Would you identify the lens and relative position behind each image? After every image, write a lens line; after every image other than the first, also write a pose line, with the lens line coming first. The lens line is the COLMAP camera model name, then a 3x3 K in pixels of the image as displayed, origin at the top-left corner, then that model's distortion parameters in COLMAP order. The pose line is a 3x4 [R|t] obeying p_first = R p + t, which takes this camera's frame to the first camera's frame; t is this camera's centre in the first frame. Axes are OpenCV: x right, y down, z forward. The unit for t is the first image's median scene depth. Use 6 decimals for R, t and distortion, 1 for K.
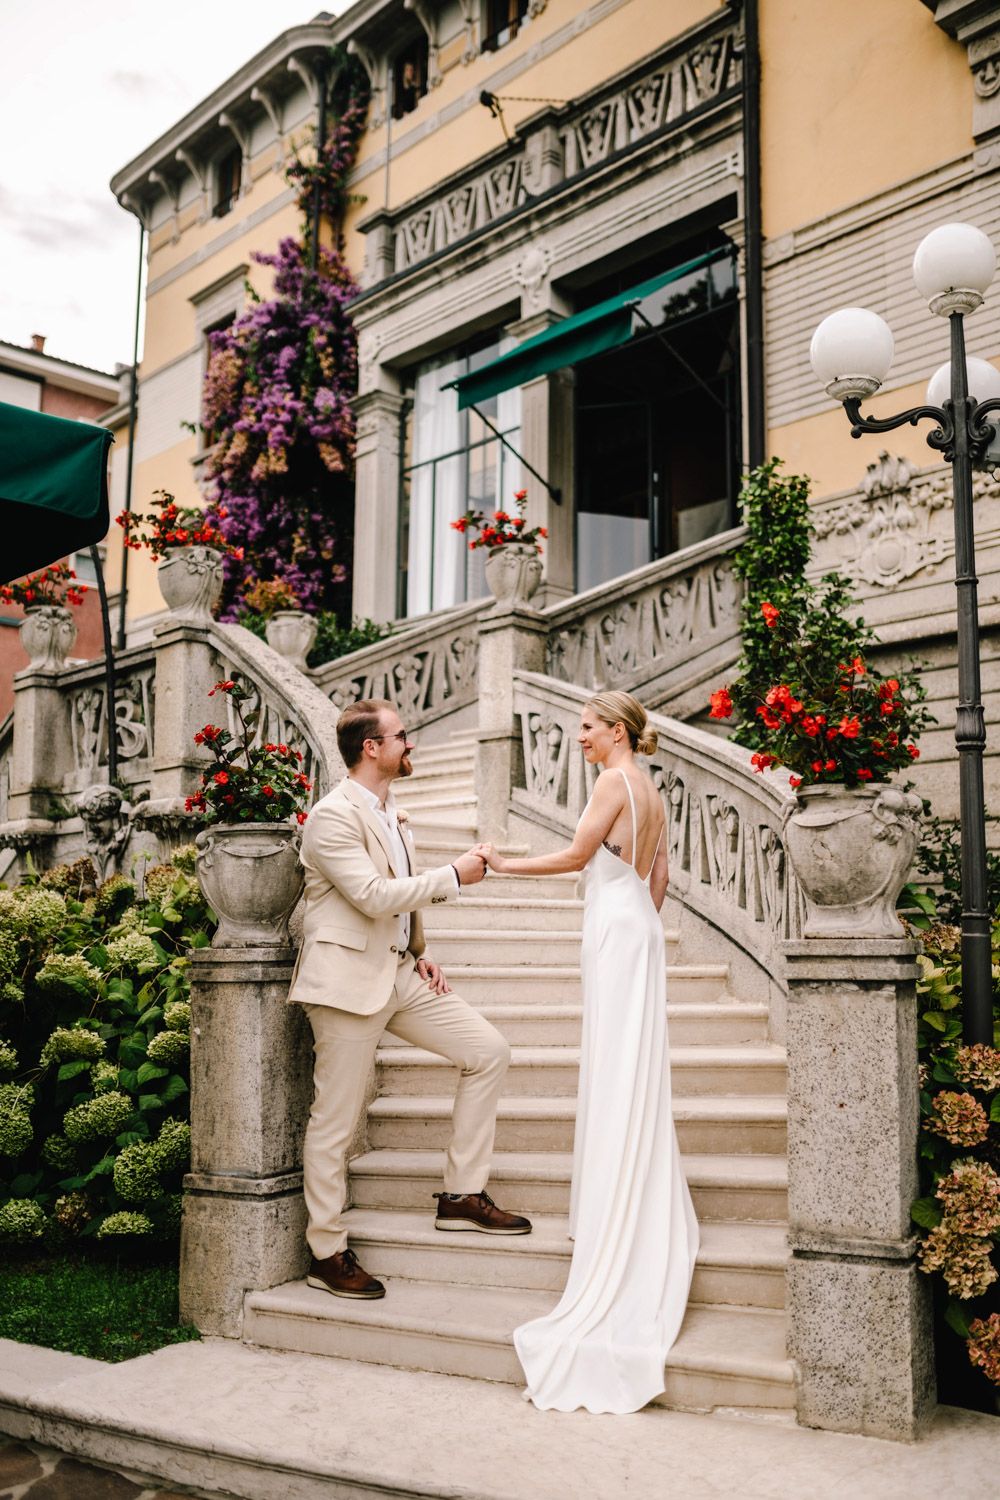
lens RADIAL K [[1450.6, 0, 491.0], [0, 1450.6, 745.7], [0, 0, 1]] dist [-0.055751, 0.088240]
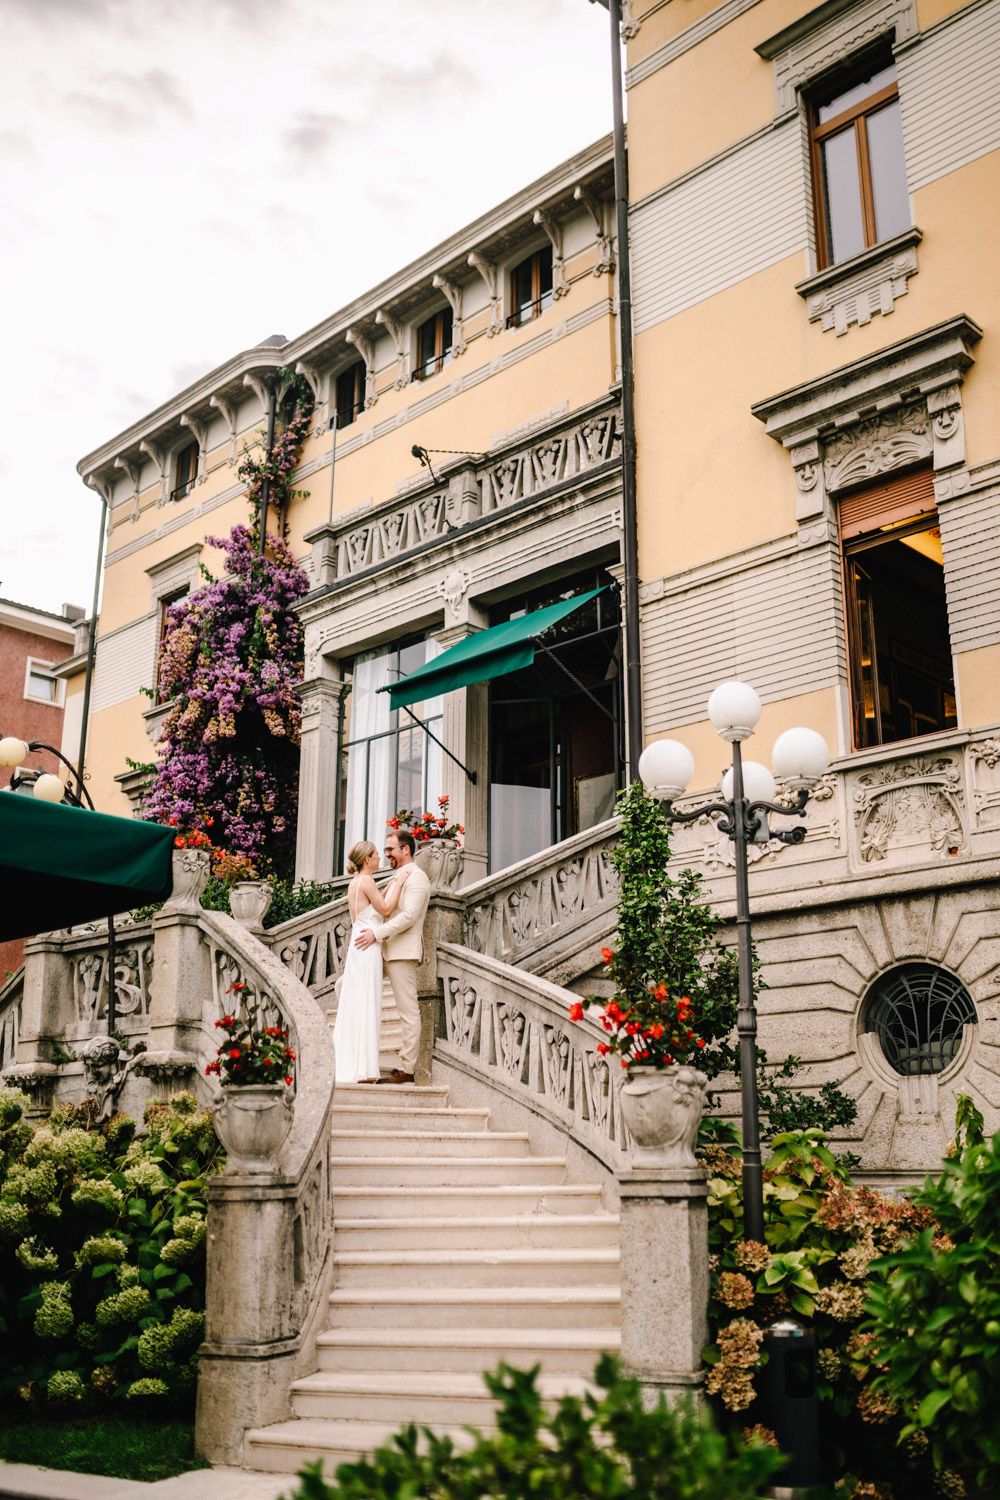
lens RADIAL K [[1450.6, 0, 491.0], [0, 1450.6, 745.7], [0, 0, 1]] dist [-0.055751, 0.088240]
pose [[0.998381, 0.010418, 0.055914, -0.009459], [-0.002377, 0.989866, -0.141987, -0.041844], [-0.056827, 0.141625, 0.988288, -0.255217]]
